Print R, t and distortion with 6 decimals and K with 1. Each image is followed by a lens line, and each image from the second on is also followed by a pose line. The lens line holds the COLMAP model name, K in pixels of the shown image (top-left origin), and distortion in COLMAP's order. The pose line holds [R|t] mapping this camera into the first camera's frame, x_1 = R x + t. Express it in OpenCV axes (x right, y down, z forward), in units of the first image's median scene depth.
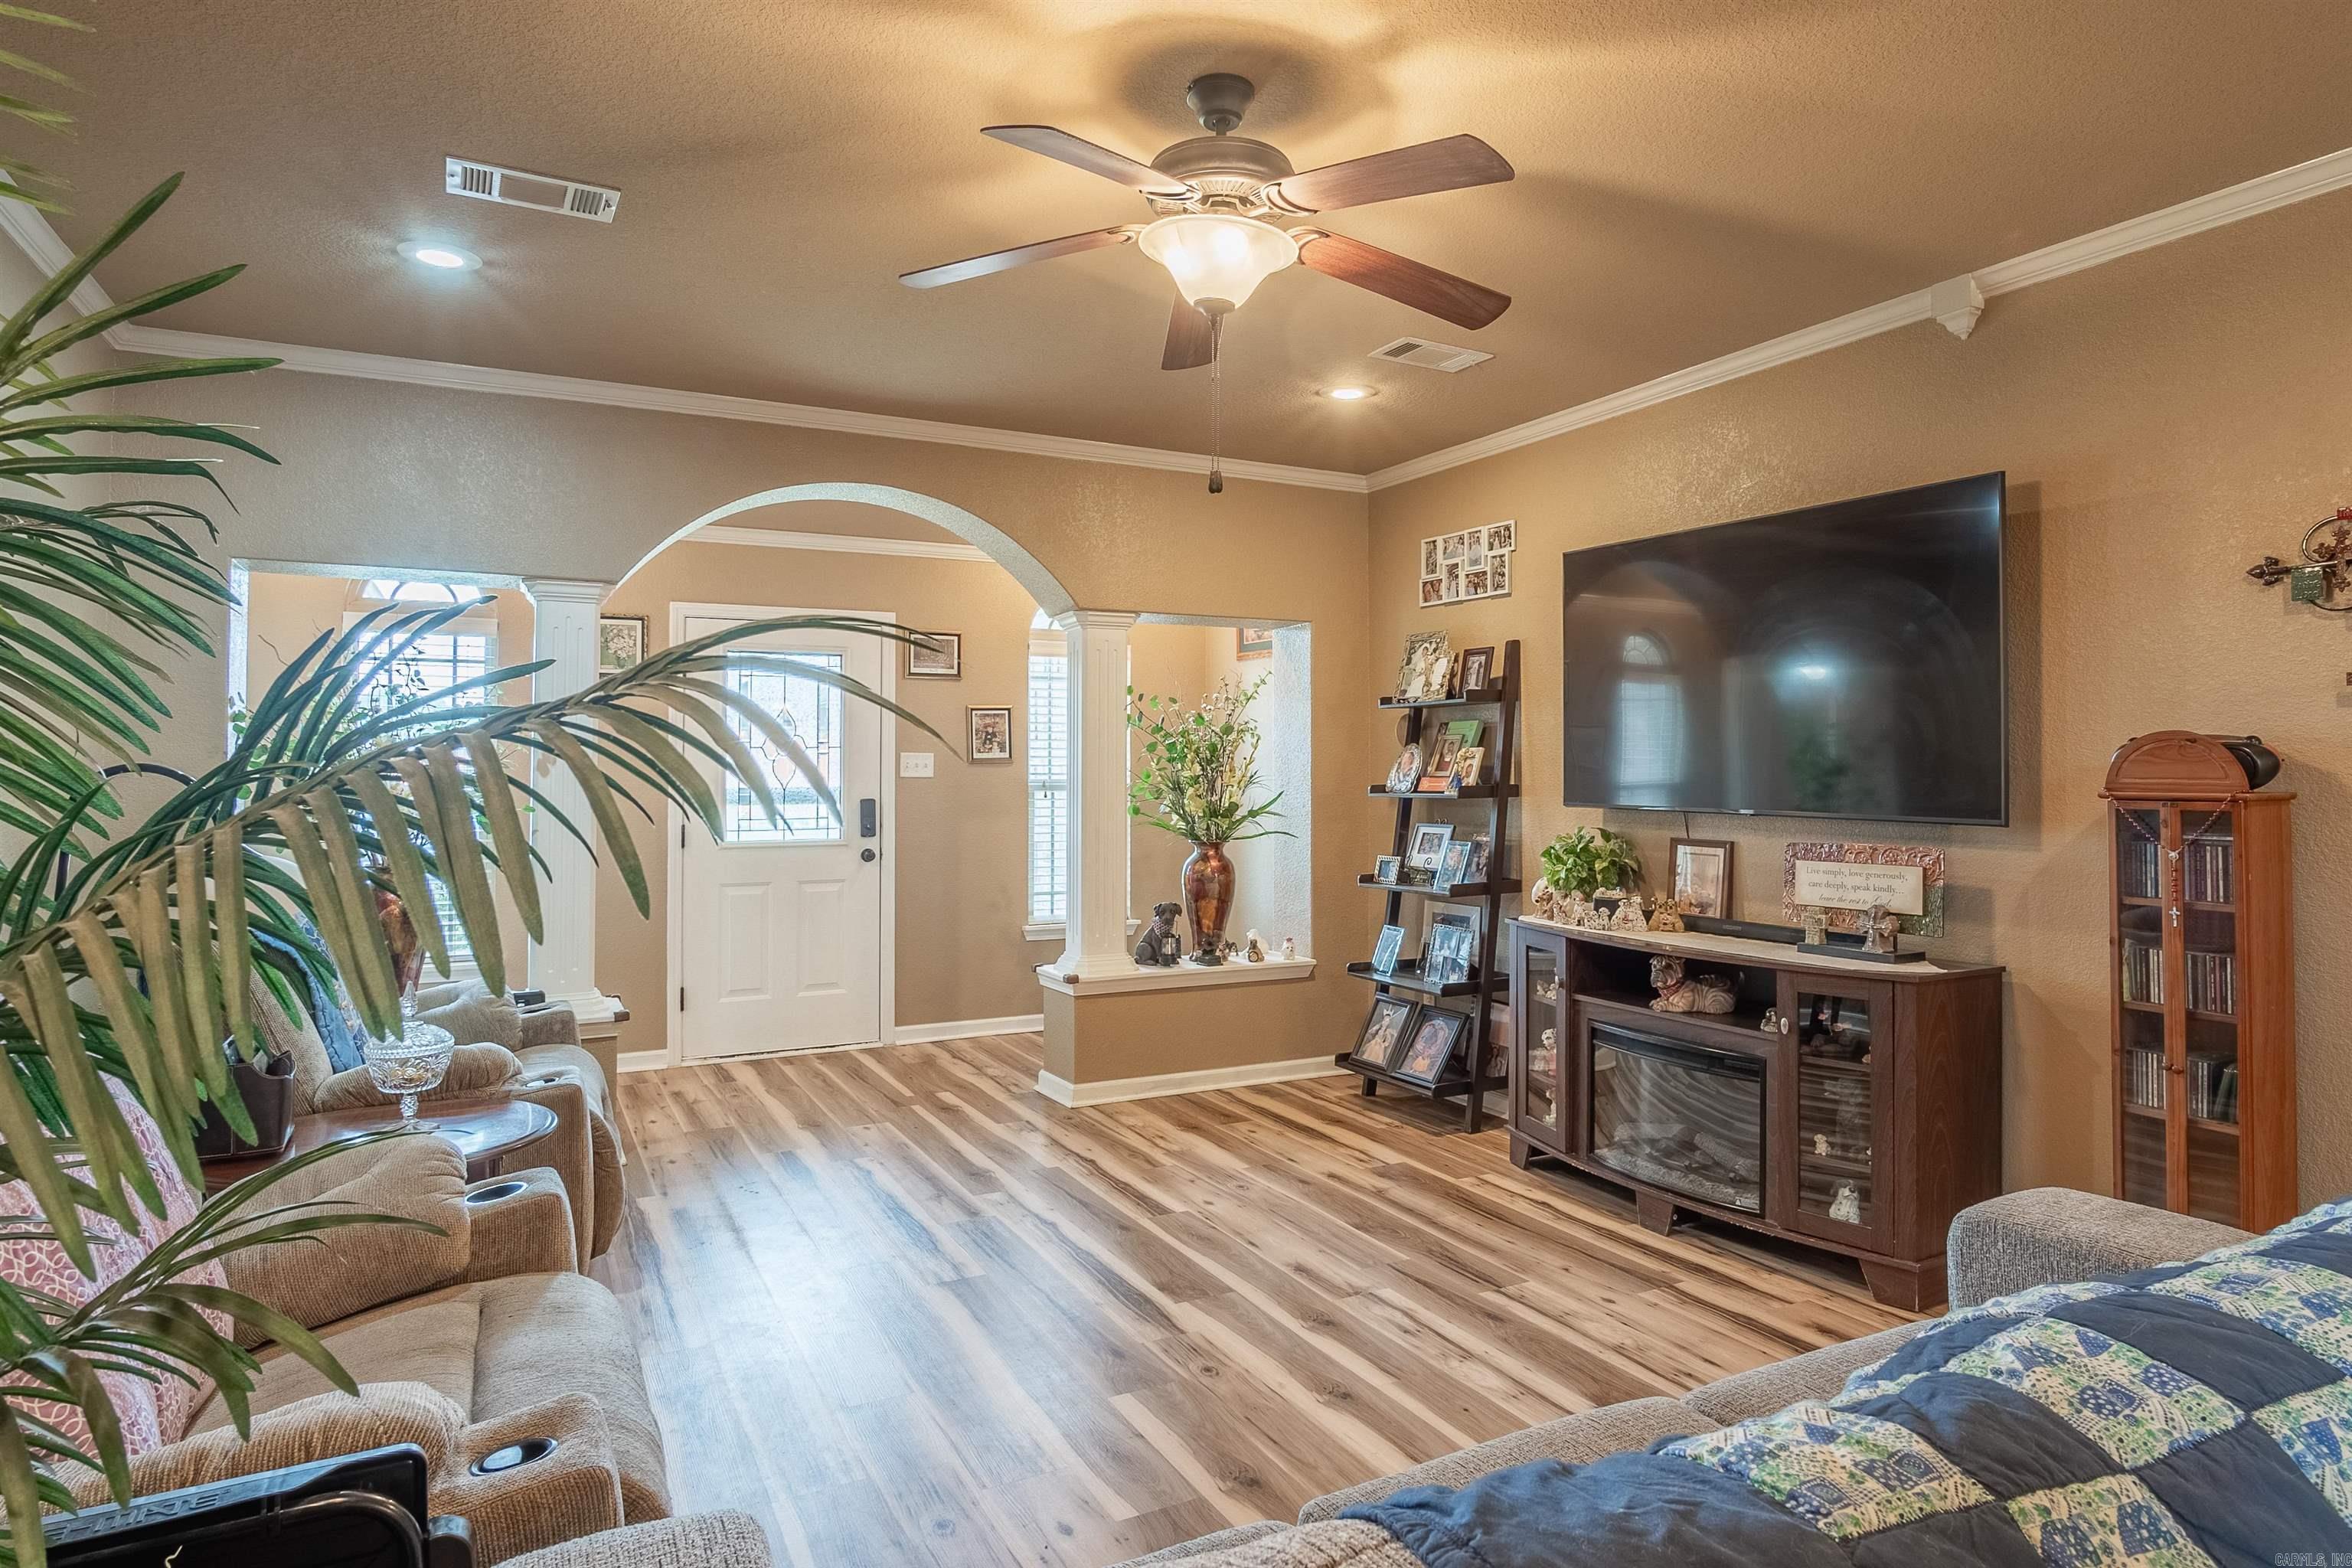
lens RADIAL K [[1289.2, 0, 1170.3], [0, 1289.2, 742.2], [0, 0, 1]] dist [-0.034793, 0.008464]
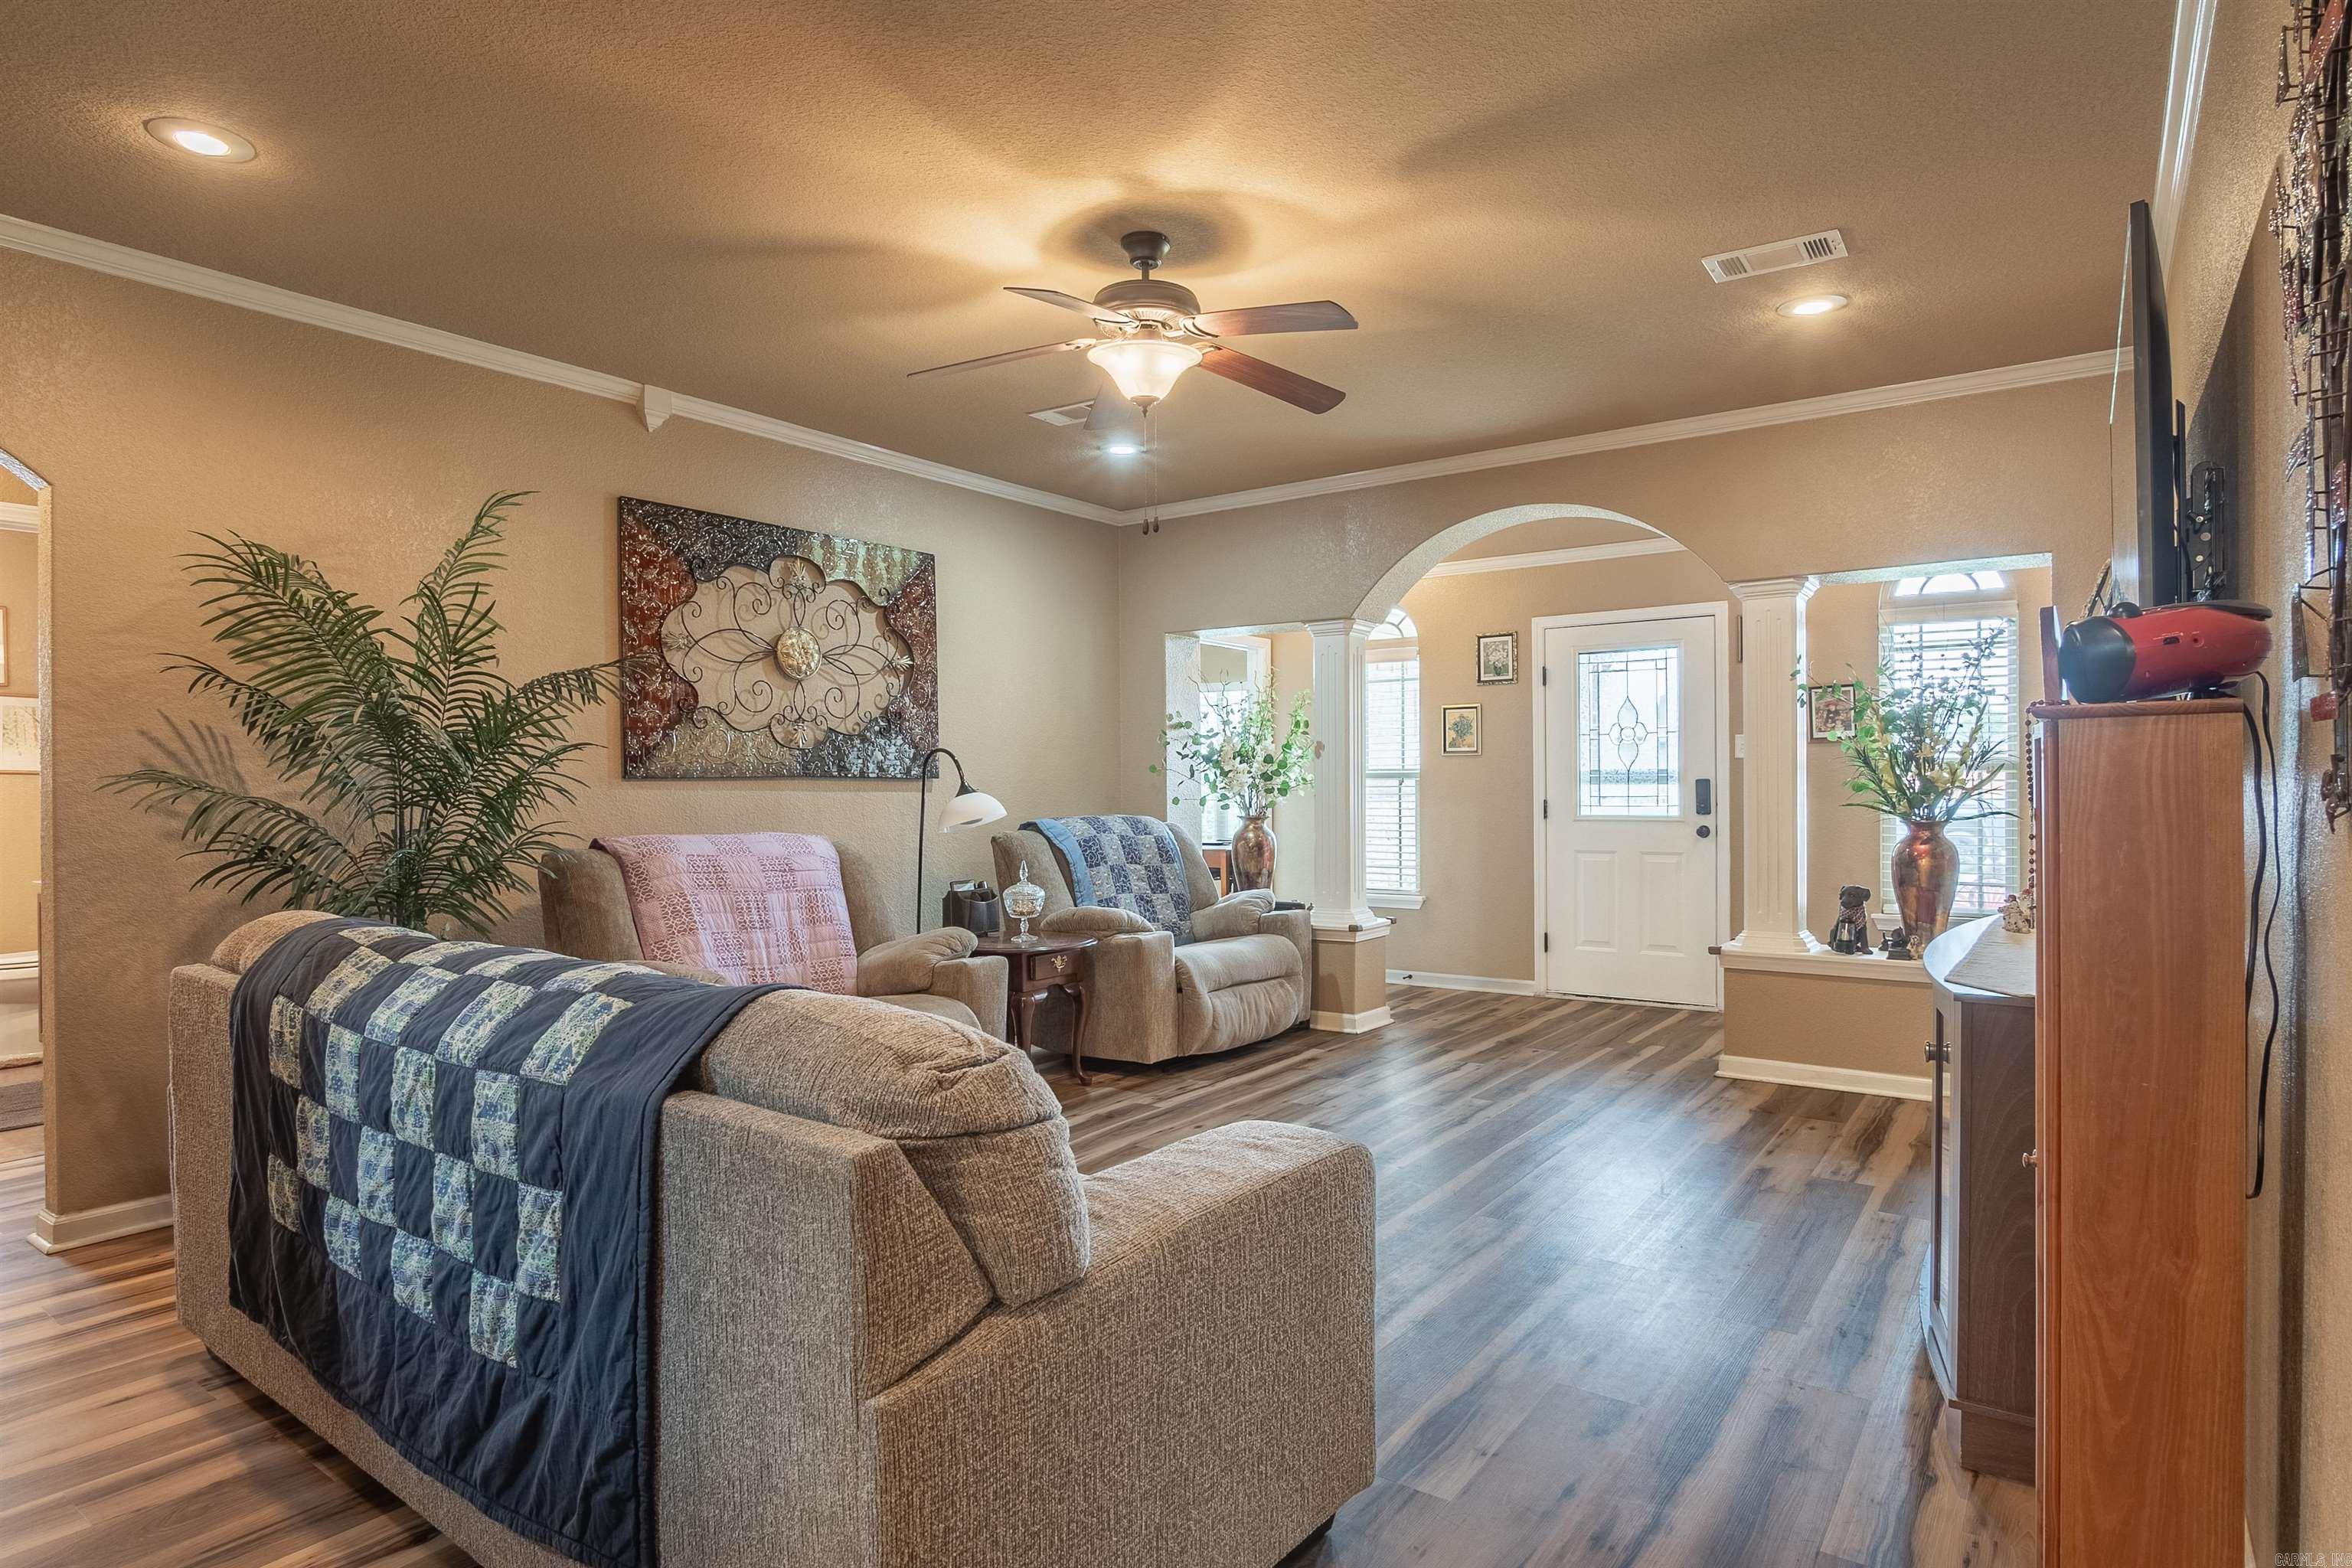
lens RADIAL K [[1289.2, 0, 1273.6], [0, 1289.2, 789.3], [0, 0, 1]] dist [-0.034793, 0.008464]
pose [[0.479629, 0.000873, -0.877471, 0.784112], [0.026976, 0.999512, 0.015739, 0.038876], [0.877057, -0.031219, 0.479371, 0.258520]]
